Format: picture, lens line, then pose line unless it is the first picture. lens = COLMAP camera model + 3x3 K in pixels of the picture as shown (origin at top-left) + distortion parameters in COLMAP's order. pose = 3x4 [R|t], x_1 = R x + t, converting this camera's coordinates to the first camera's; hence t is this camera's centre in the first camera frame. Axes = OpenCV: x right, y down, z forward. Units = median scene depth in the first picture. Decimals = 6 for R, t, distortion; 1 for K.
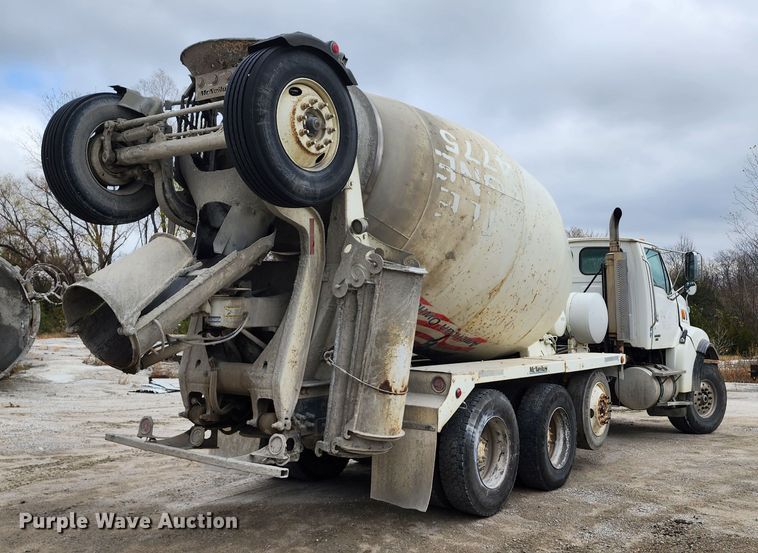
lens RADIAL K [[763.8, 0, 377.9], [0, 763.8, 258.5], [0, 0, 1]] dist [0.050243, 0.000000]
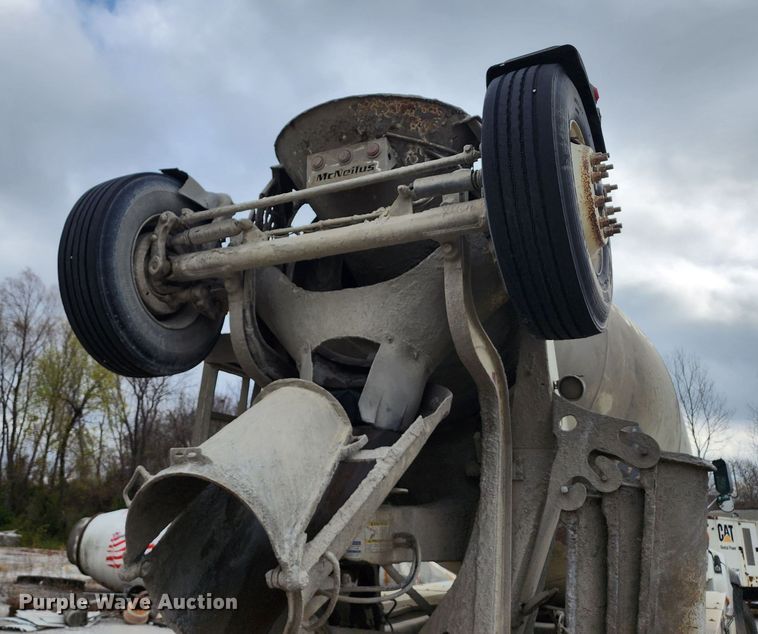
lens RADIAL K [[715.5, 0, 314.6], [0, 715.5, 252.1], [0, 0, 1]] dist [0.025073, 0.000000]
pose [[0.991560, 0.059423, 0.115226, -0.314819], [-0.023979, 0.957499, -0.287437, 0.025423], [-0.127409, 0.282248, 0.950843, 0.450814]]
